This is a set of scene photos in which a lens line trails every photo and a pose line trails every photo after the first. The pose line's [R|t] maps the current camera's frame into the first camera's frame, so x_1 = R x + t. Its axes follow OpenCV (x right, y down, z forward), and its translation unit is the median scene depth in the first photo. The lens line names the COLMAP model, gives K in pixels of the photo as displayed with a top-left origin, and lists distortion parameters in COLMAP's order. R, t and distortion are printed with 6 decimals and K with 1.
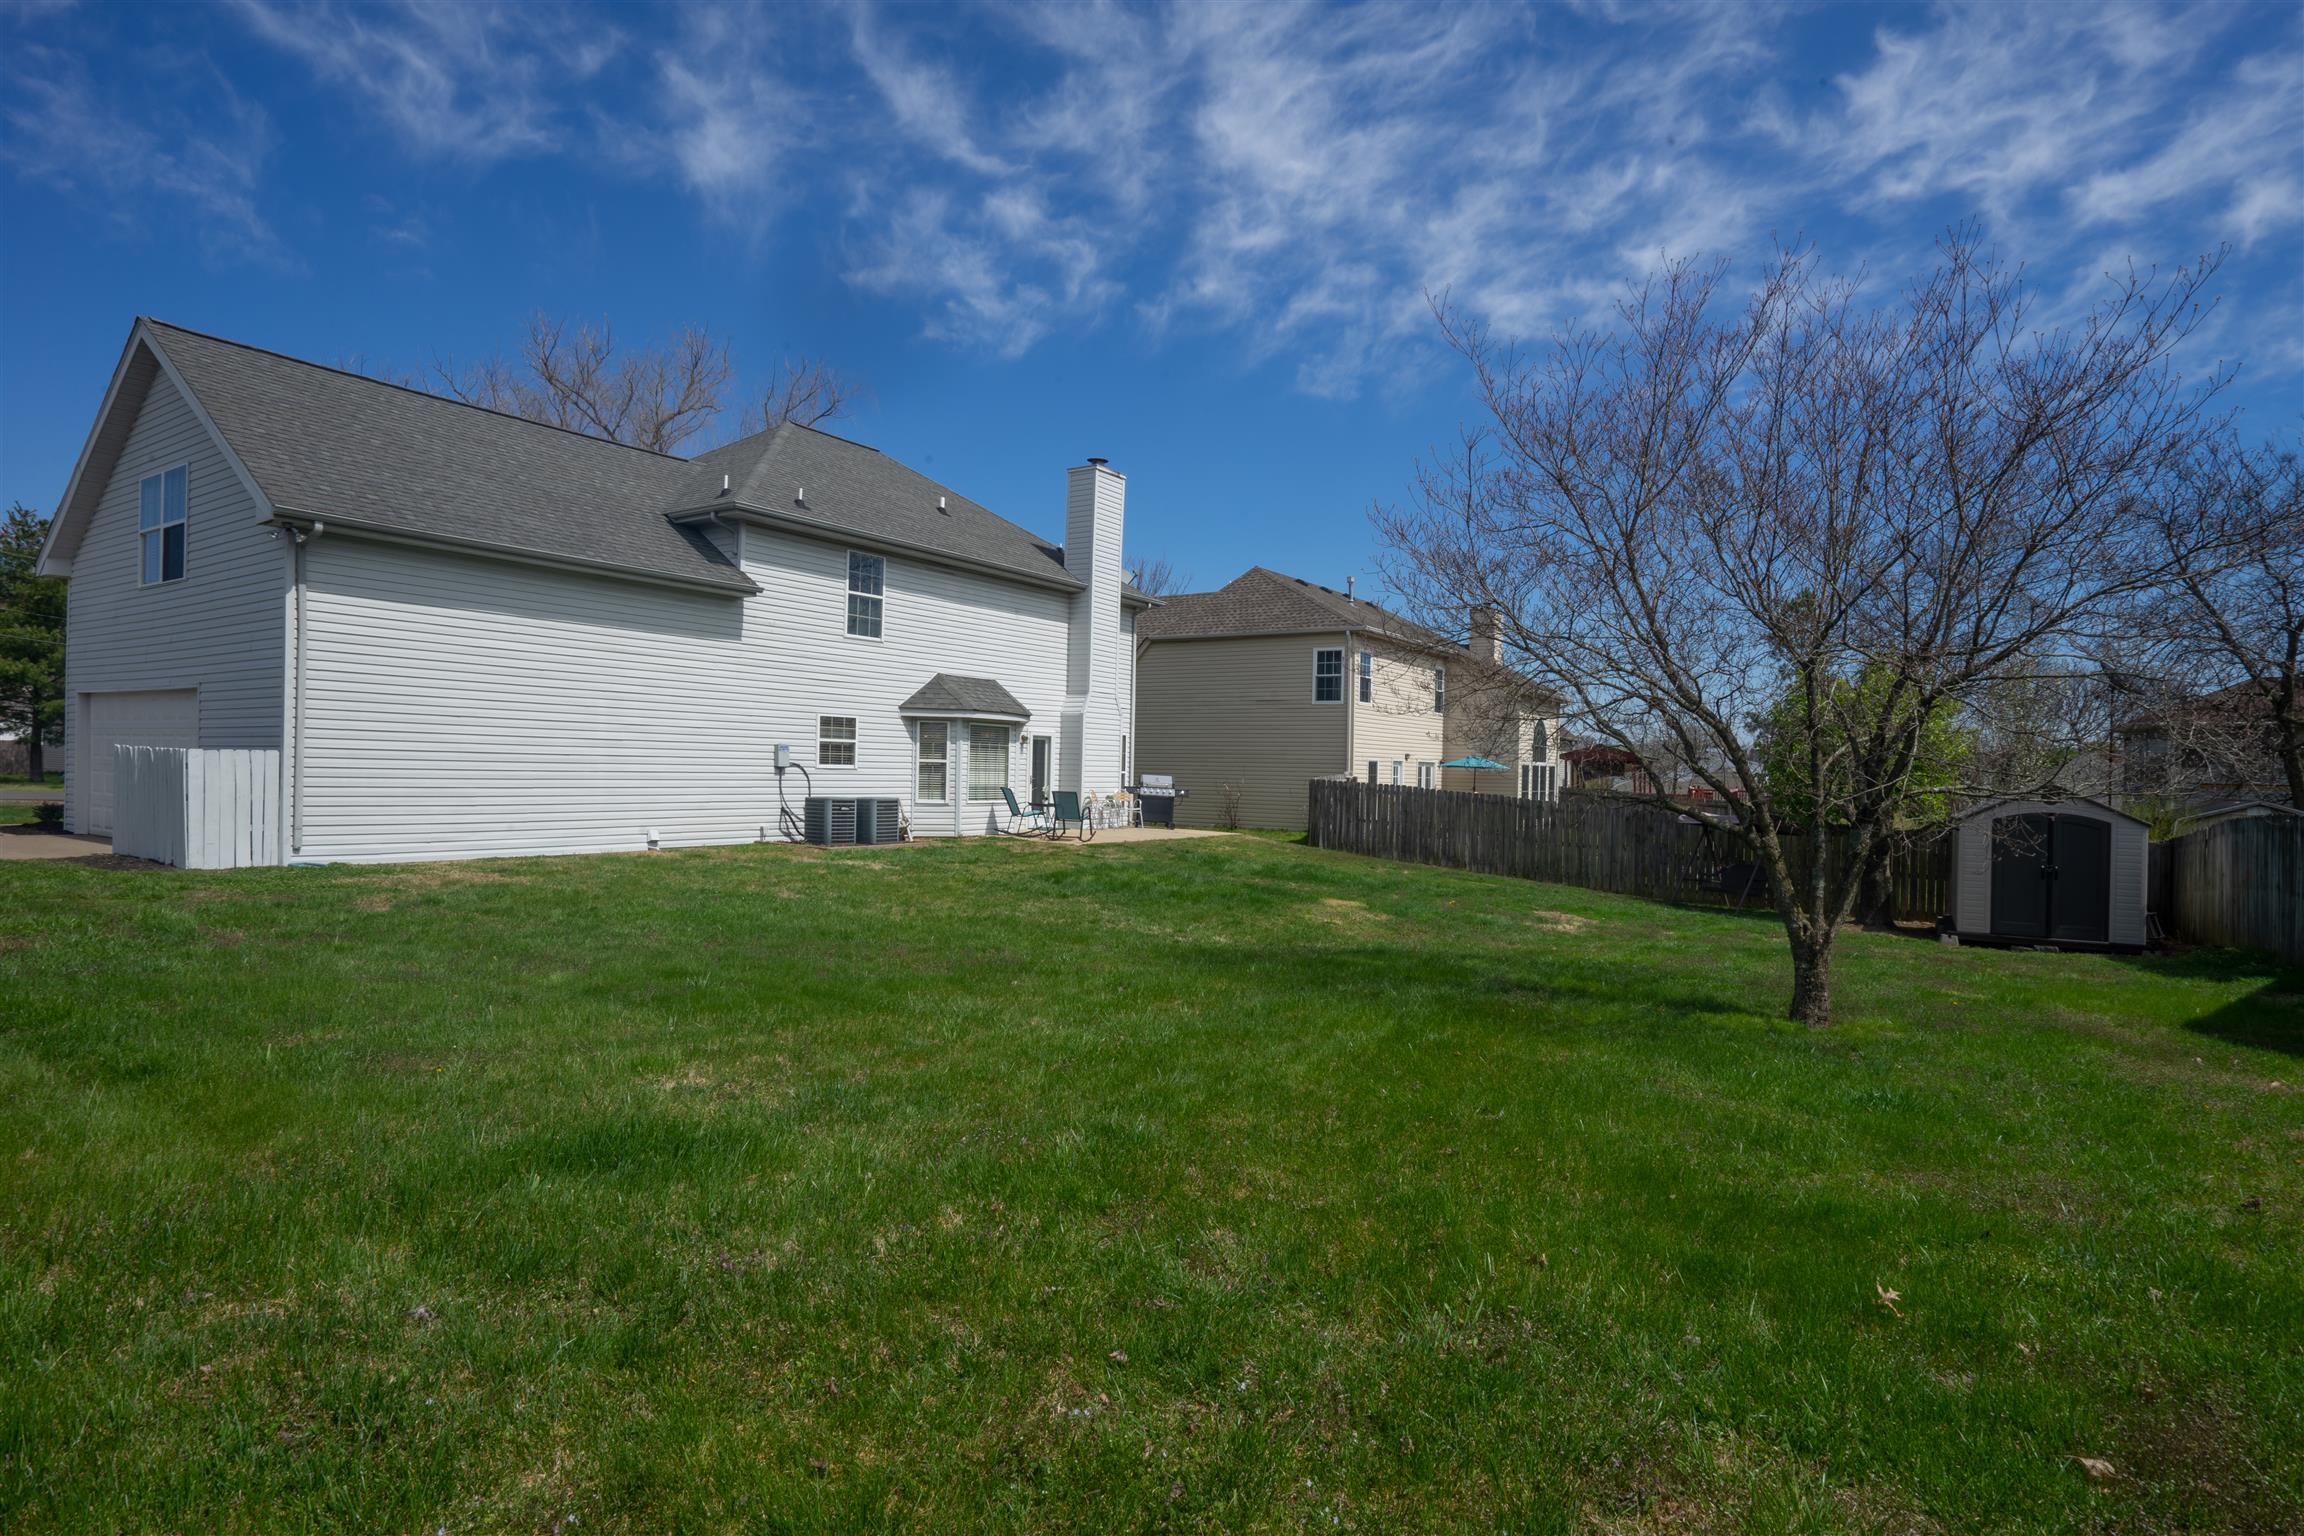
lens RADIAL K [[1055.1, 0, 1174.0], [0, 1055.1, 771.1], [0, 0, 1]] dist [-0.035592, 0.012370]
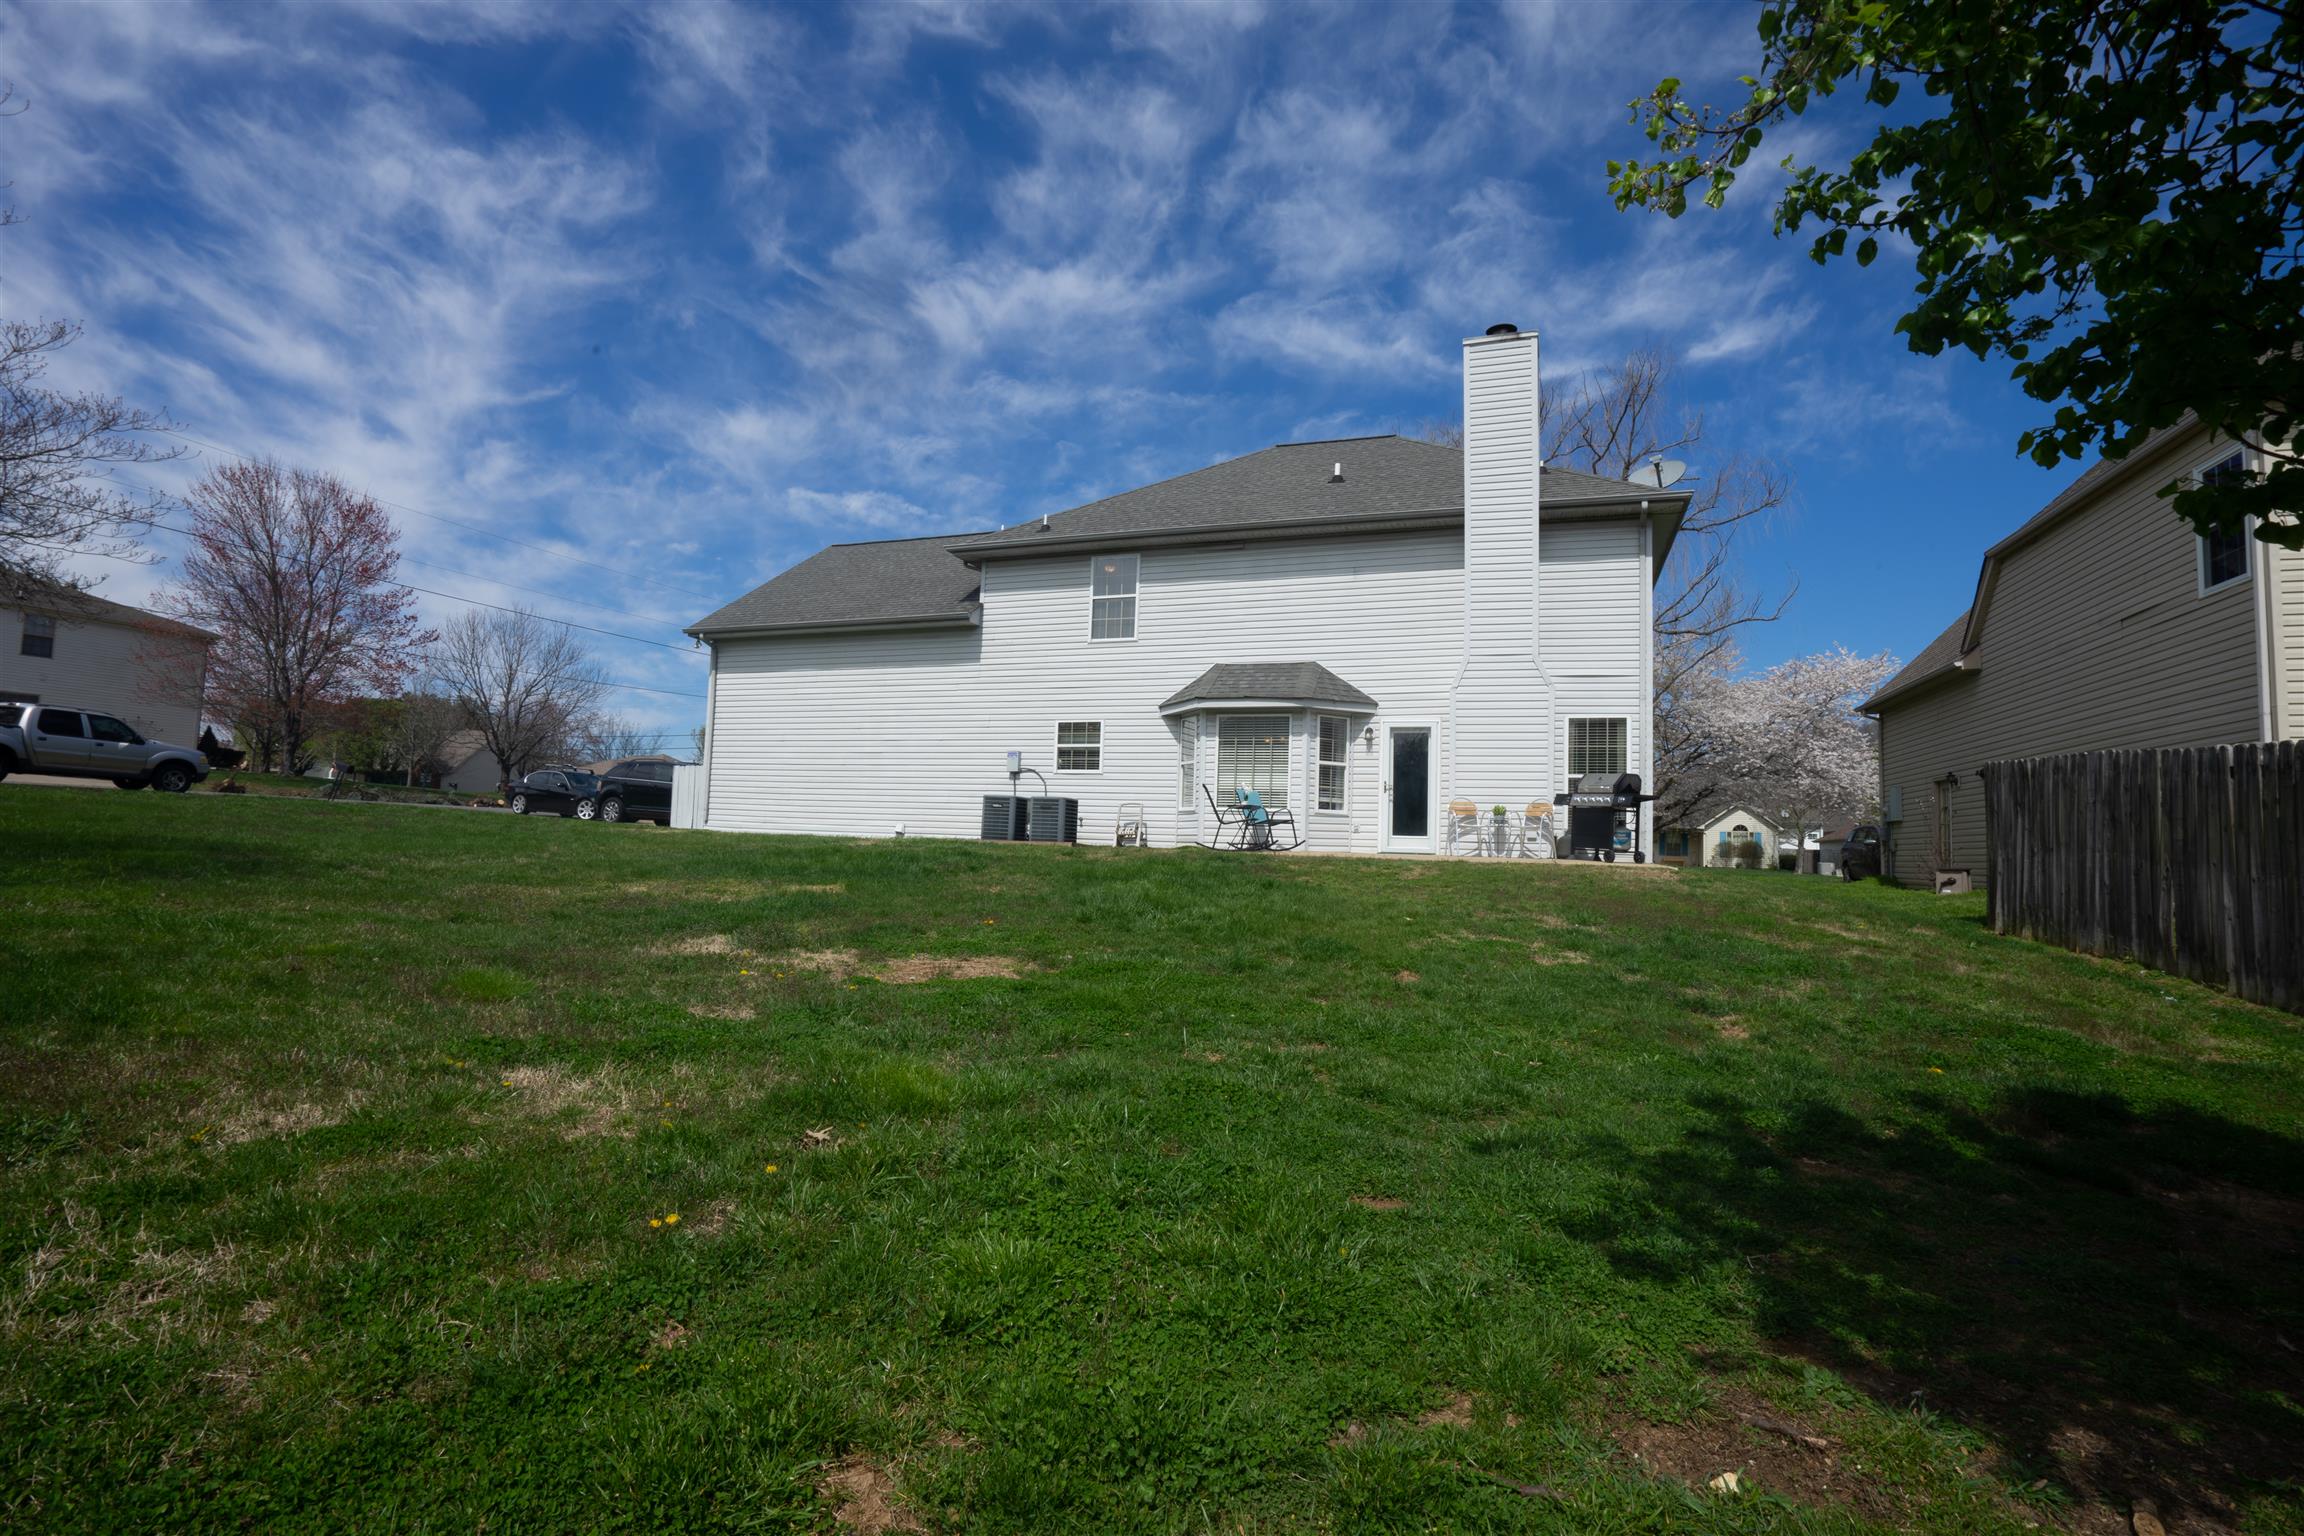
lens RADIAL K [[1055.1, 0, 1174.0], [0, 1055.1, 771.1], [0, 0, 1]] dist [-0.035592, 0.012370]
pose [[0.288796, -0.085867, -0.953532, 0.650997], [-0.024090, 0.995003, -0.096897, 0.088617], [0.957087, 0.050954, 0.285285, 0.791495]]
